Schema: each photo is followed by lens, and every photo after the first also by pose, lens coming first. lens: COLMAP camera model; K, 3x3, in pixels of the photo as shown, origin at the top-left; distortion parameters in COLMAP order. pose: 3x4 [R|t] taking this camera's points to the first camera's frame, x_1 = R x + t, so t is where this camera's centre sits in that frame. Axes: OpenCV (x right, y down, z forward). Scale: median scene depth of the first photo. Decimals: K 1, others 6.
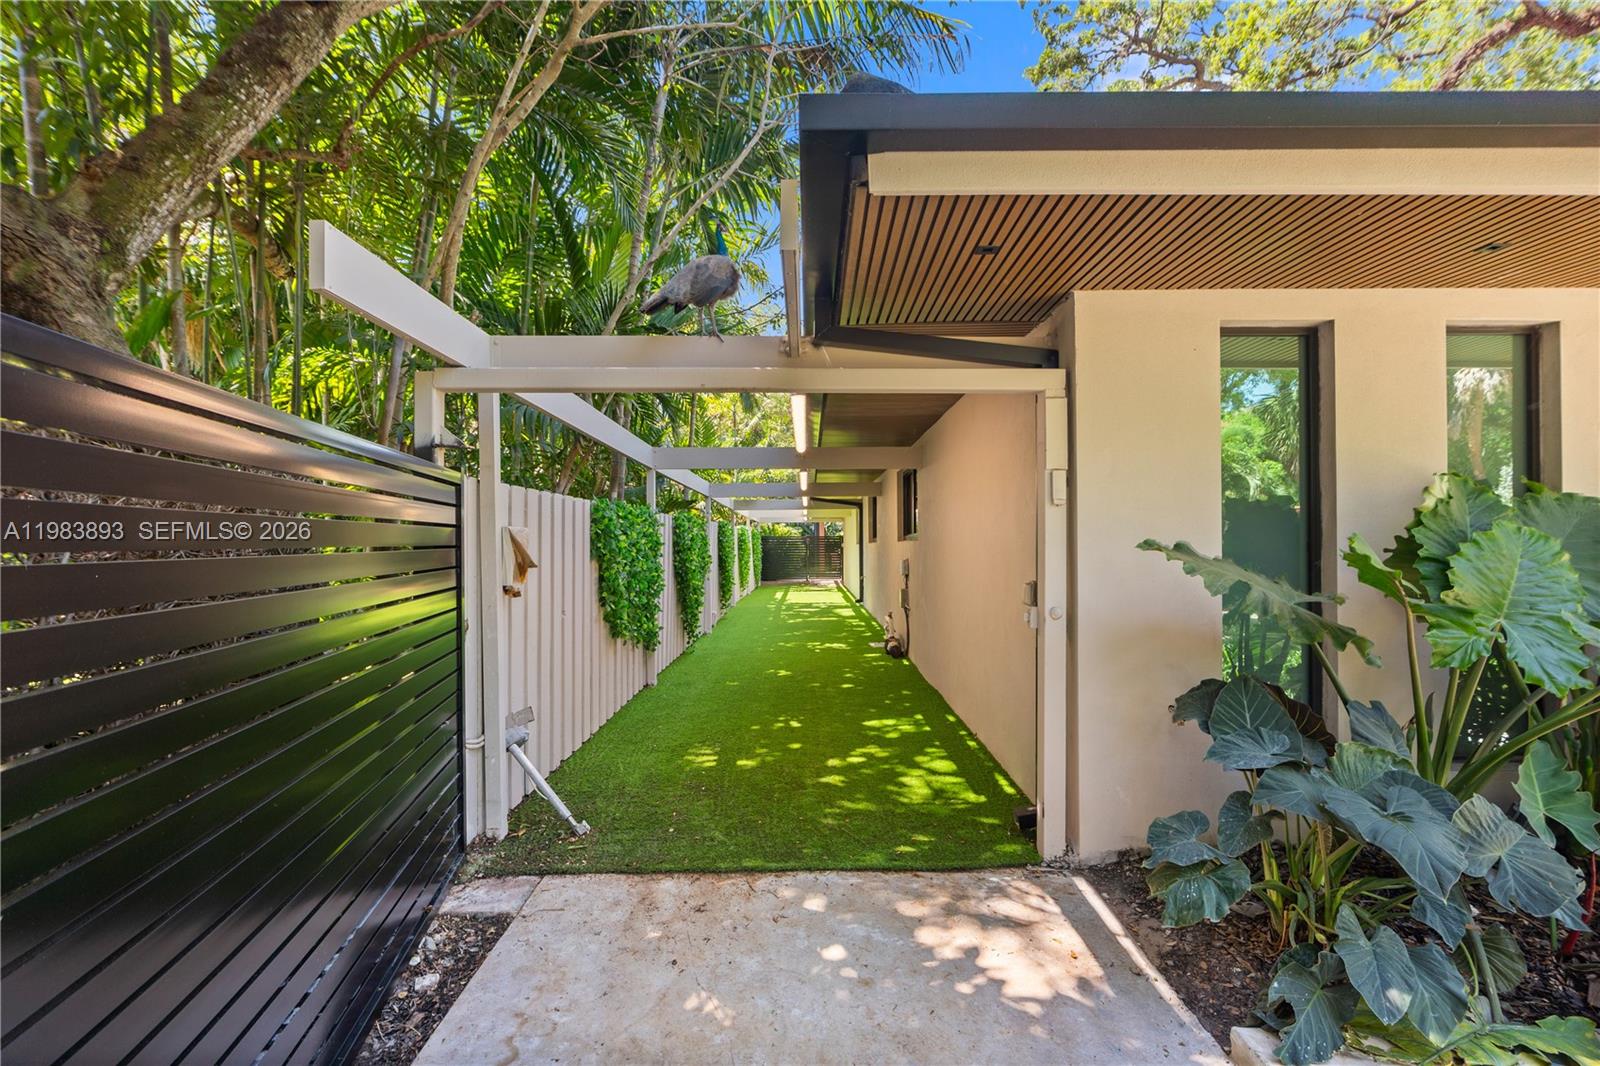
lens RADIAL K [[745.2, 0, 793.9], [0, 745.2, 517.7], [0, 0, 1]] dist [-0.000732, -0.000798]
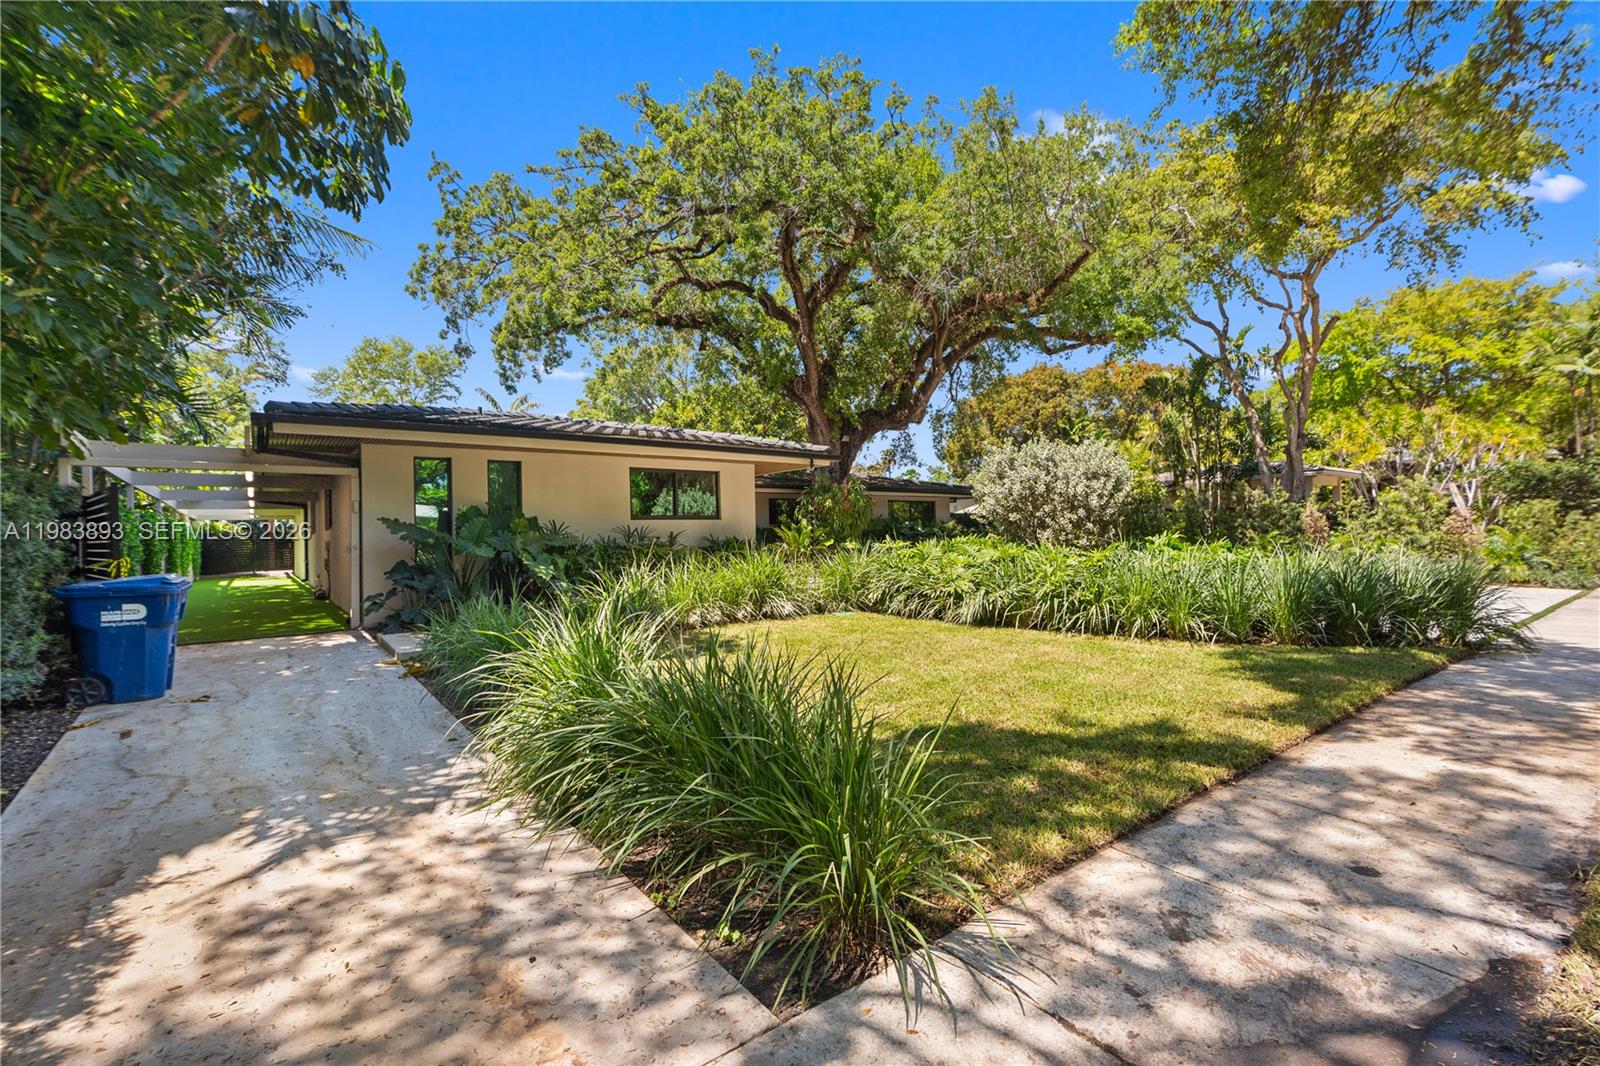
lens RADIAL K [[707.4, 0, 805.3], [0, 707.4, 534.2], [0, 0, 1]] dist [-0.003213, 0.000119]
pose [[0.777345, -0.006138, 0.629044, -0.036977], [-0.007832, 0.999780, 0.019435, 0.000557], [-0.629025, -0.020035, 0.777127, -2.238896]]
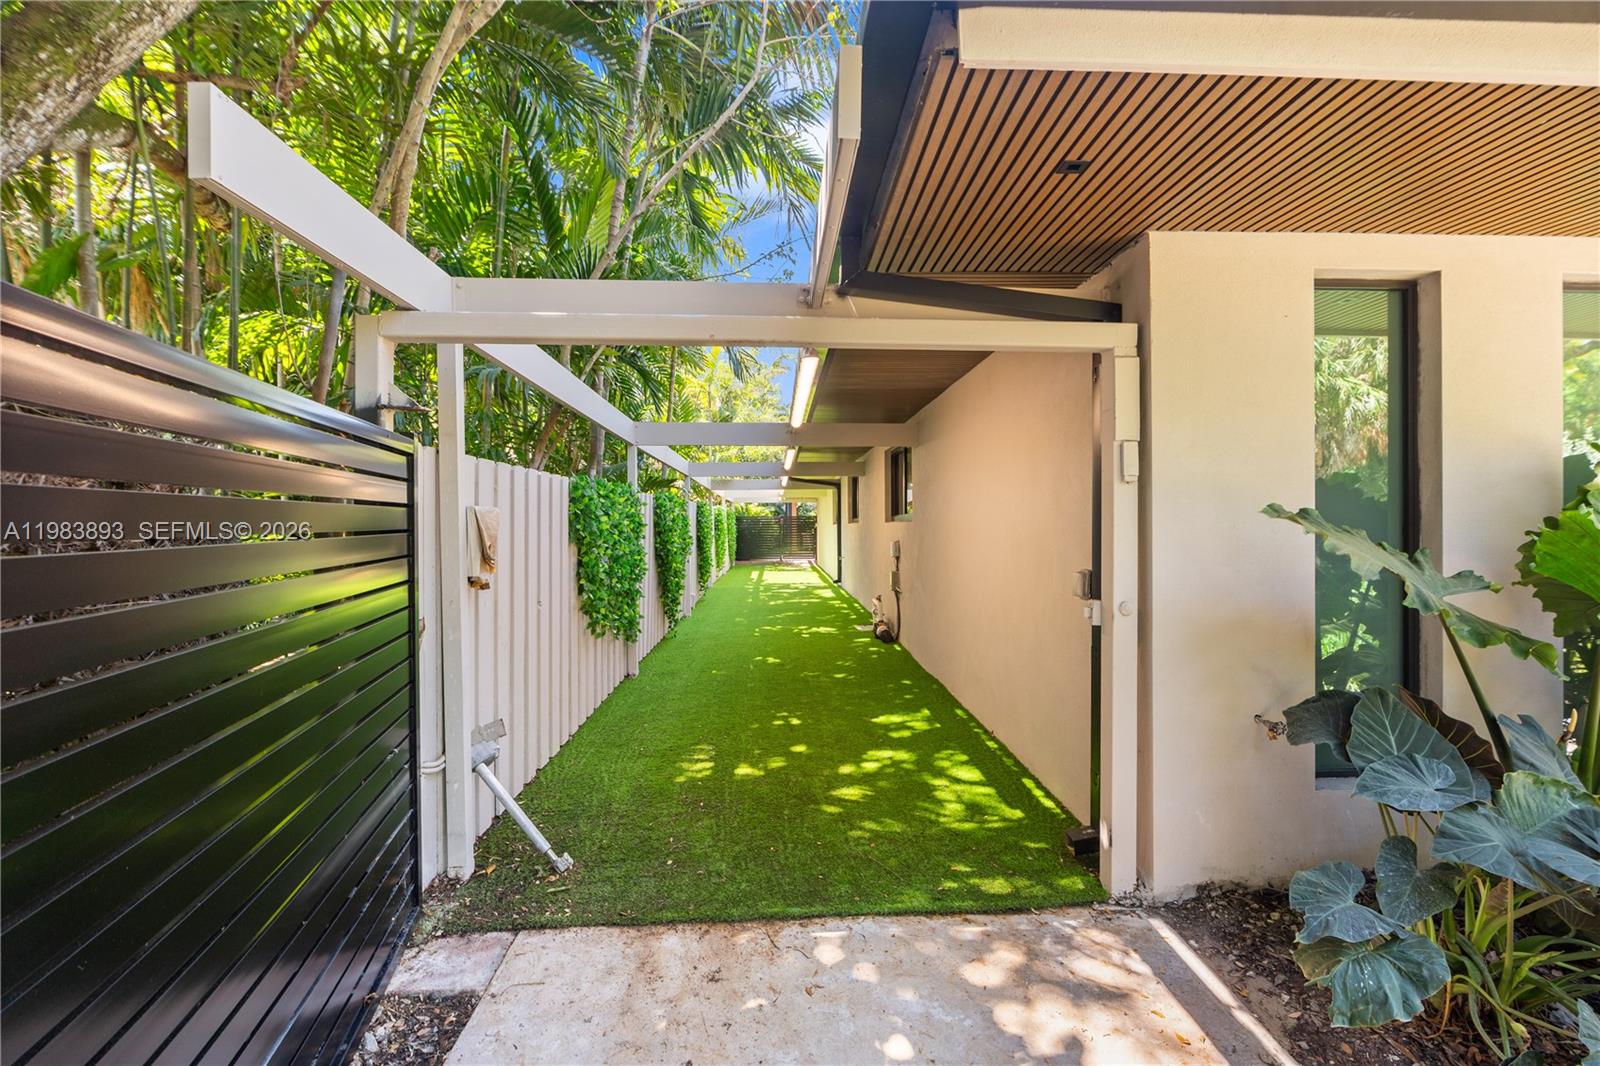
lens RADIAL K [[721.8, 0, 795.4], [0, 721.8, 504.5], [0, 0, 1]] dist [-0.001834, 0.000832]
pose [[0.998904, 0.001779, 0.046782, -0.058300], [-0.002192, 0.999959, 0.008772, 0.001892], [-0.046764, -0.008865, 0.998867, 0.166812]]
